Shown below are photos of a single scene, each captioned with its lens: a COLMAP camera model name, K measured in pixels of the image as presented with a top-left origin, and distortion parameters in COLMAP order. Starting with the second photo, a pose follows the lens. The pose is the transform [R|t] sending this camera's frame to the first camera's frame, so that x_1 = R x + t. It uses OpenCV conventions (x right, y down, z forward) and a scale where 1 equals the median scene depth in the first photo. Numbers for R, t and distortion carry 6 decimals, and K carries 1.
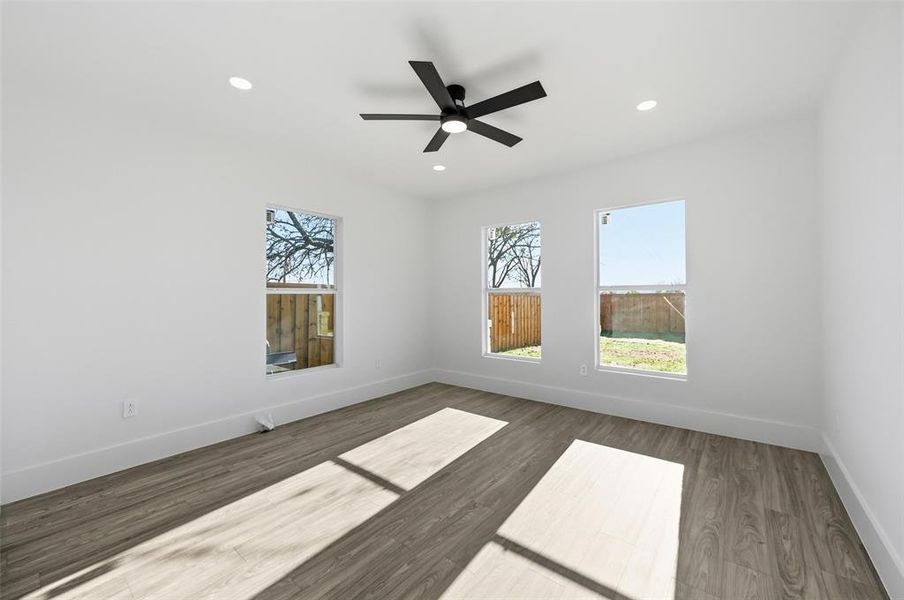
lens RADIAL K [[357.7, 0, 452.3], [0, 357.7, 296.3], [0, 0, 1]] dist [-0.001000, 0.000242]
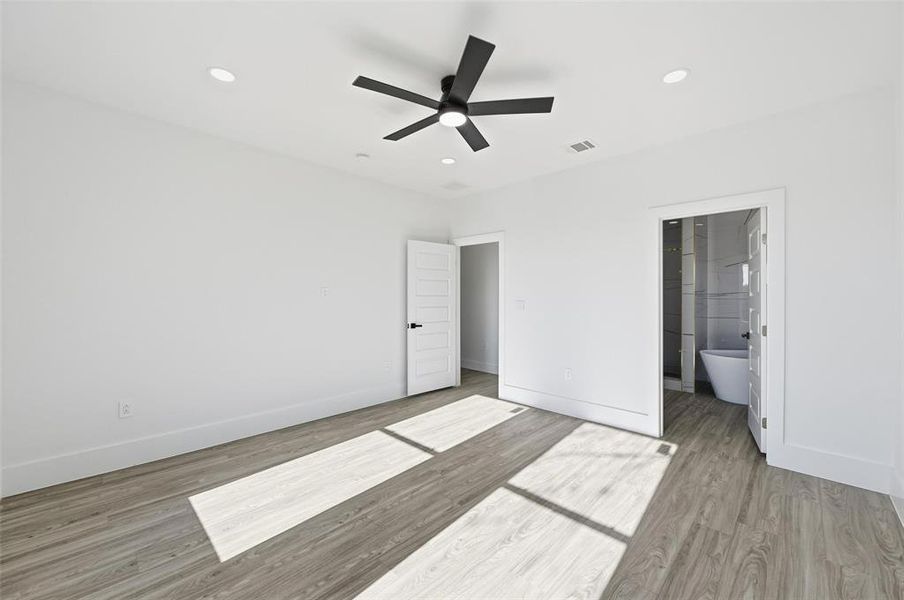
lens RADIAL K [[357.7, 0, 452.0], [0, 357.7, 299.2], [0, 0, 1]] dist [-0.001000, 0.000242]
pose [[-0.994936, 0.007110, 0.100262, -0.087908], [0.007723, 0.999954, 0.005728, -0.006381], [-0.100216, 0.006474, -0.994945, 2.024377]]
